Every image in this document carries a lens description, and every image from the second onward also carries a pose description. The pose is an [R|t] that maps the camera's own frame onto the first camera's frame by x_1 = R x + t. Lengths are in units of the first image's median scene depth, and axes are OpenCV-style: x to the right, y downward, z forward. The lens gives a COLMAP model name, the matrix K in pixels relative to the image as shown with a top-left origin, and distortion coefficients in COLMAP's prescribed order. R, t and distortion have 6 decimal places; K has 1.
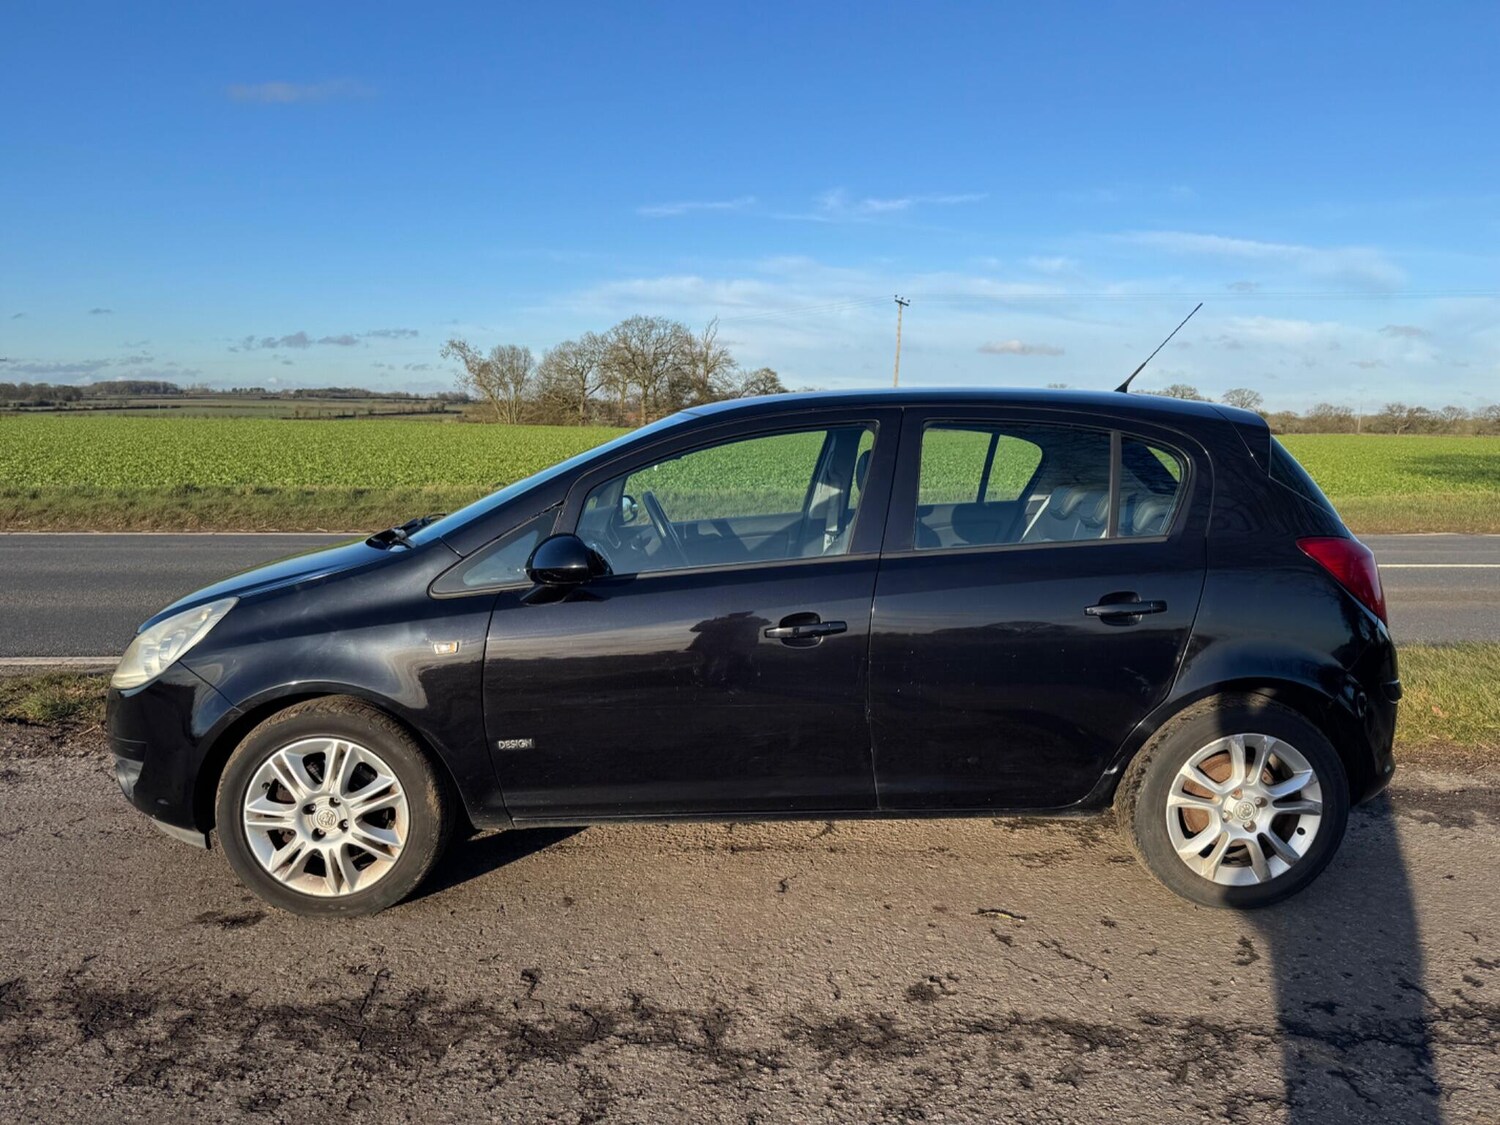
lens RADIAL K [[1058.8, 0, 744.2], [0, 1058.8, 588.3], [0, 0, 1]] dist [0.040103, -0.045246]
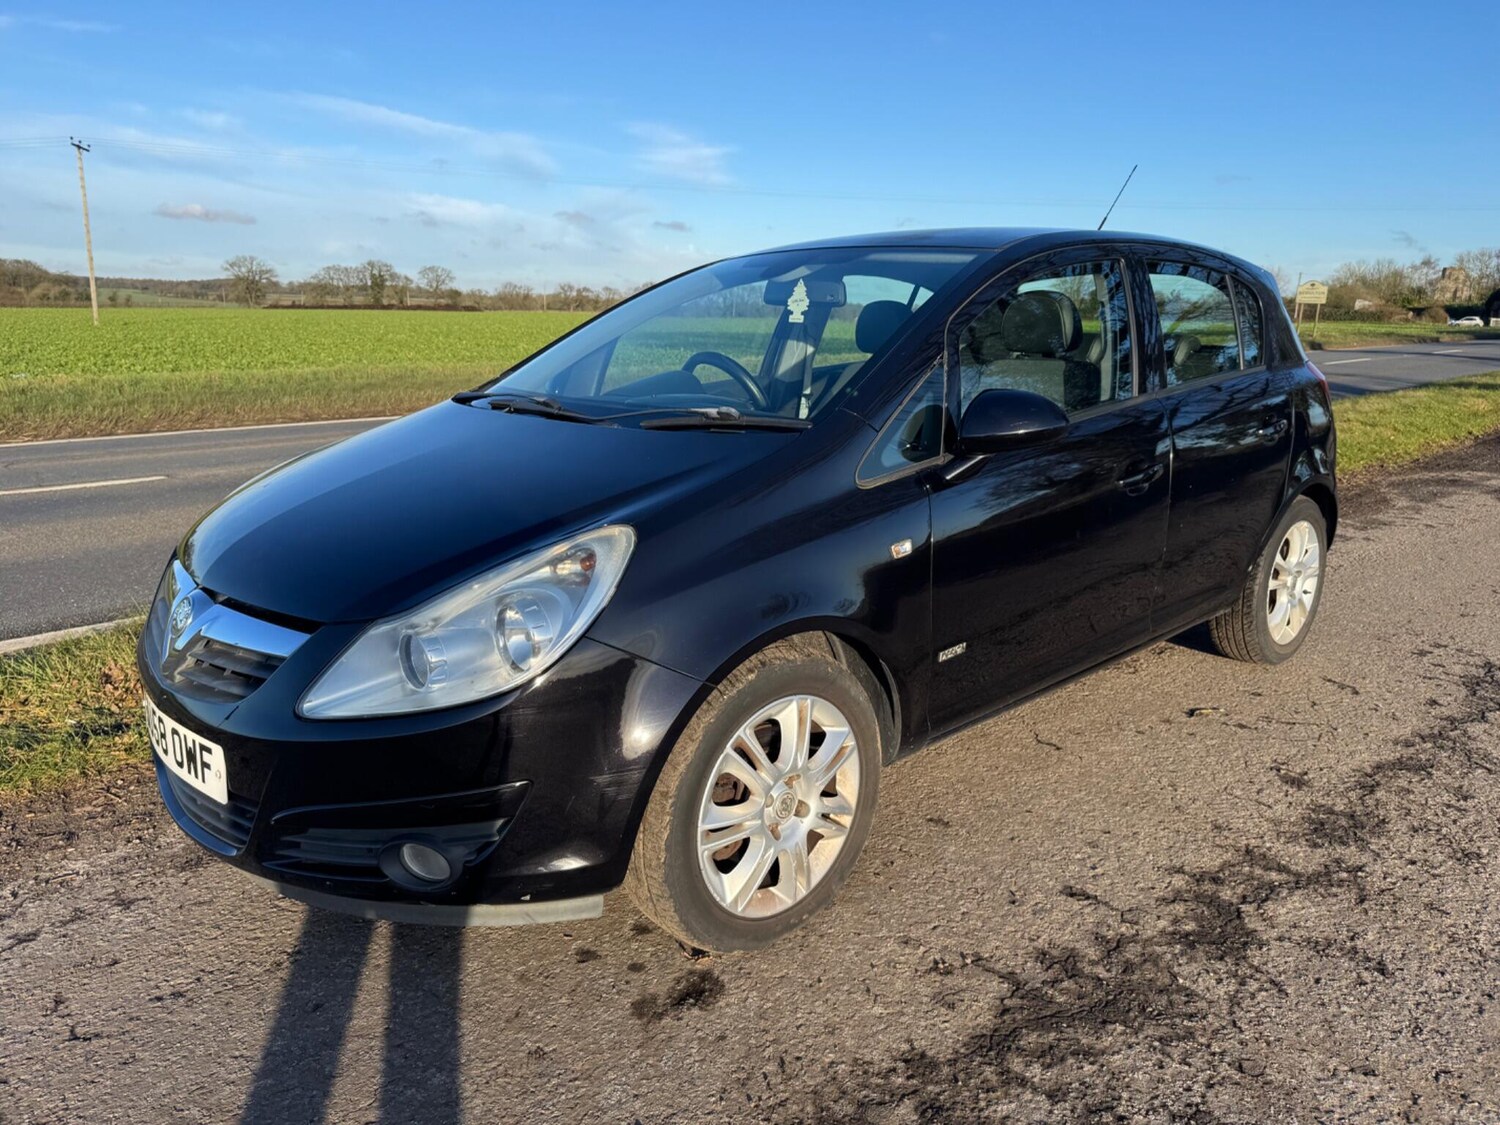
lens RADIAL K [[1058.8, 0, 744.2], [0, 1058.8, 588.3], [0, 0, 1]] dist [0.040103, -0.045246]
pose [[0.747784, -0.175834, 0.640236, -0.825373], [0.105359, 0.983502, 0.147051, -0.039177], [-0.655530, -0.042507, 0.753972, 0.469609]]
